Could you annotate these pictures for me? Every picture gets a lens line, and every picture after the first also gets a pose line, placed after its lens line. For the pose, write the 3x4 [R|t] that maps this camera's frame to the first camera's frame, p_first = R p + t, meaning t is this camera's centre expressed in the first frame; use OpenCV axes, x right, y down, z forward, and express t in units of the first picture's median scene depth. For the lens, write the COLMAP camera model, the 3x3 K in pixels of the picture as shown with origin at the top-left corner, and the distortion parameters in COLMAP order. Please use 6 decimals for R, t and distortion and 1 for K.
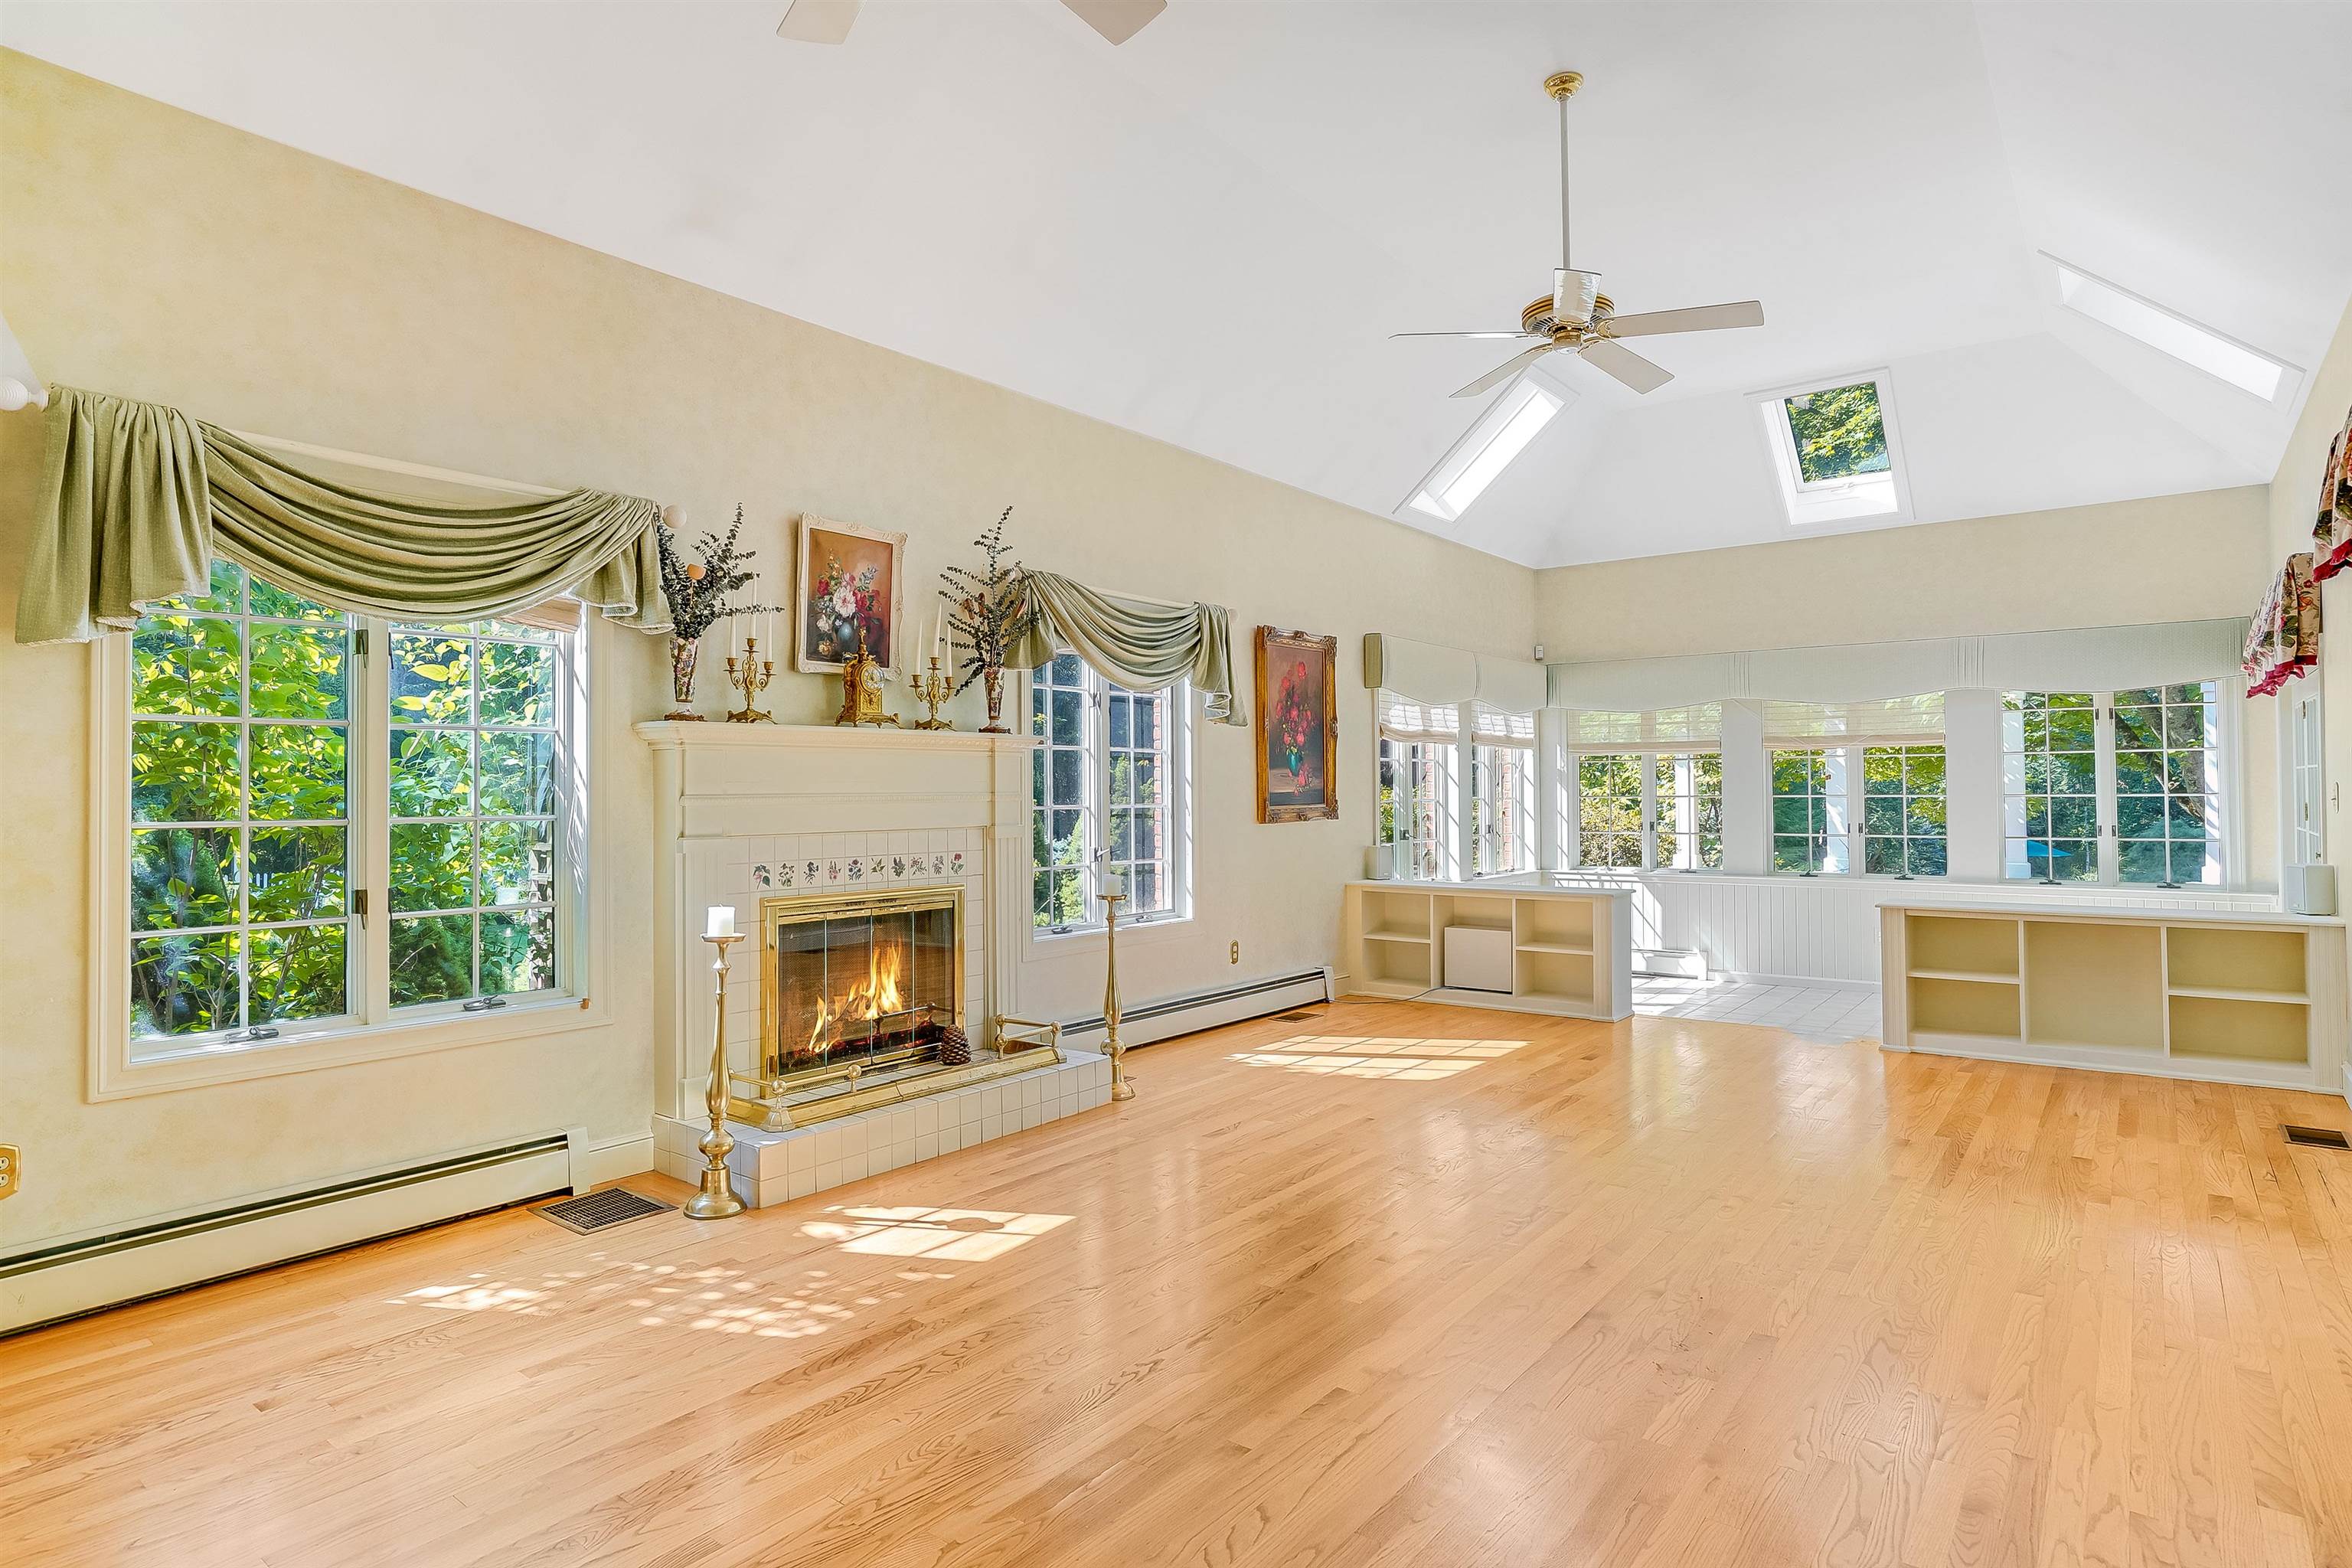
lens RADIAL K [[1218.8, 0, 1176.0], [0, 1218.8, 784.0], [0, 0, 1]] dist [-0.013112, -0.000040]
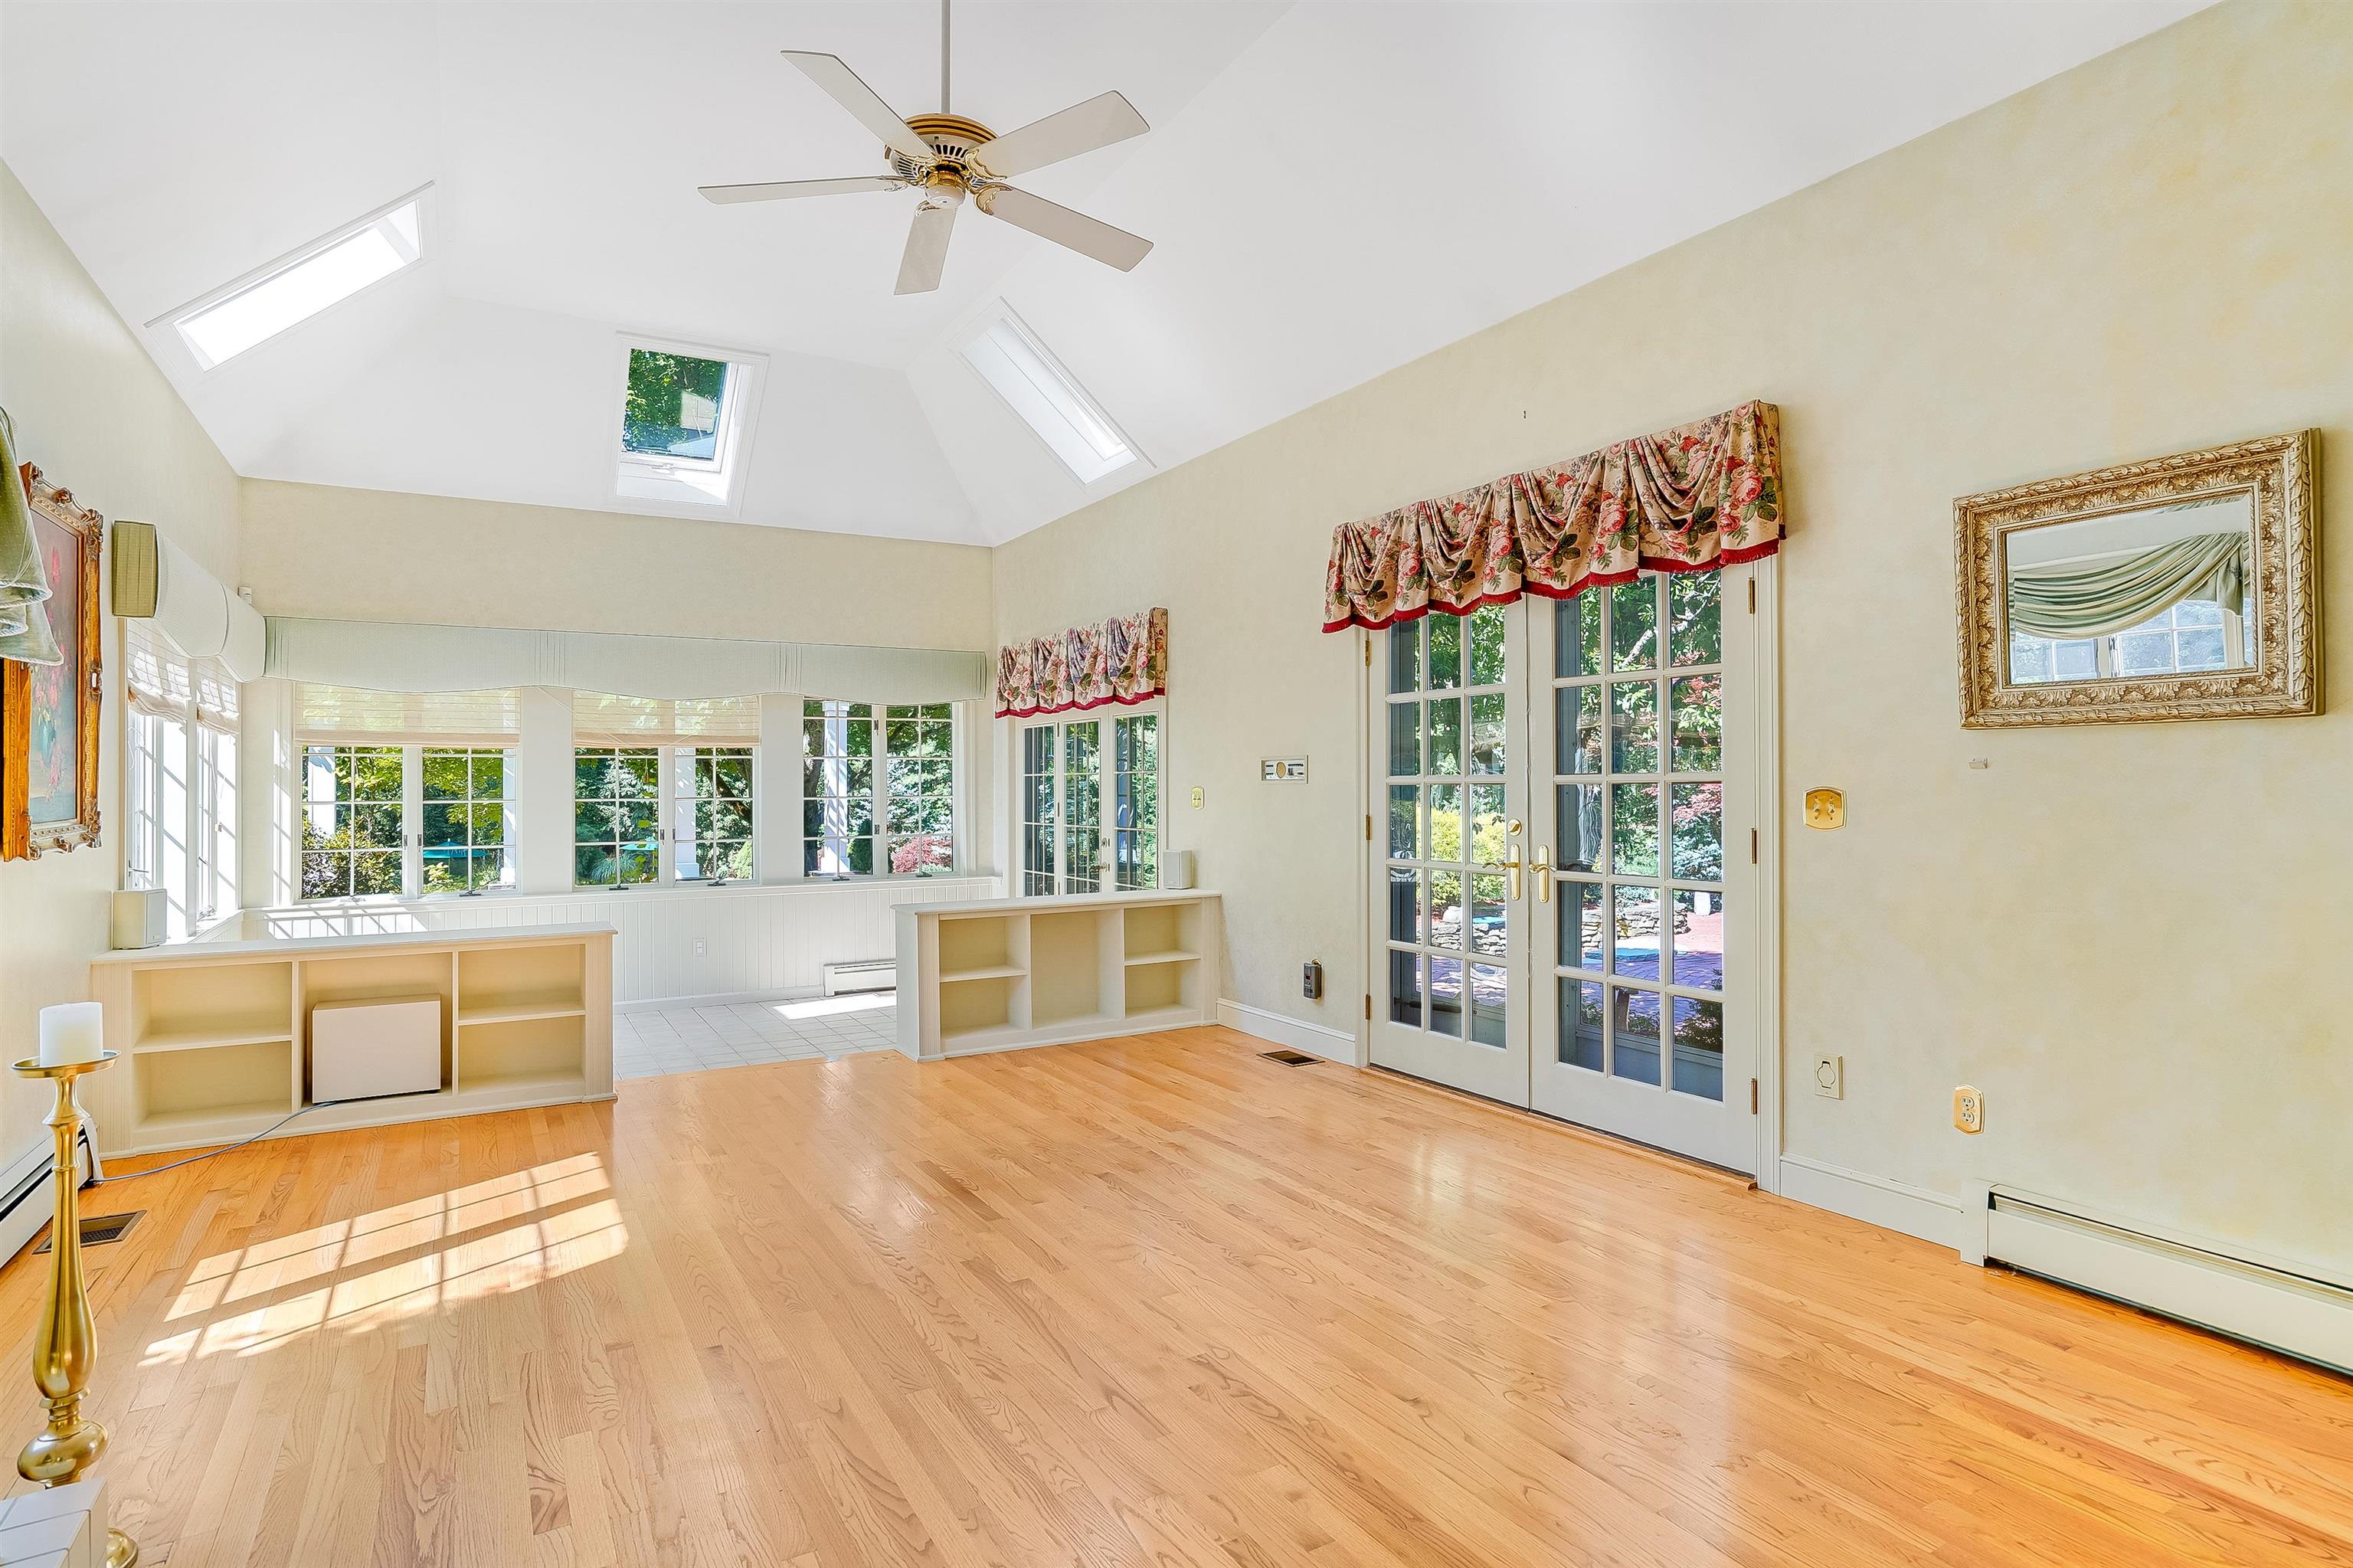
lens RADIAL K [[1219.4, 0, 1176.5], [0, 1219.4, 784.0], [0, 0, 1]] dist [-0.013112, -0.000040]
pose [[0.387156, 0.003787, 0.922007, -0.173725], [-0.002444, 0.999992, -0.003081, 0.000036], [-0.922011, -0.001061, 0.387162, 0.324611]]
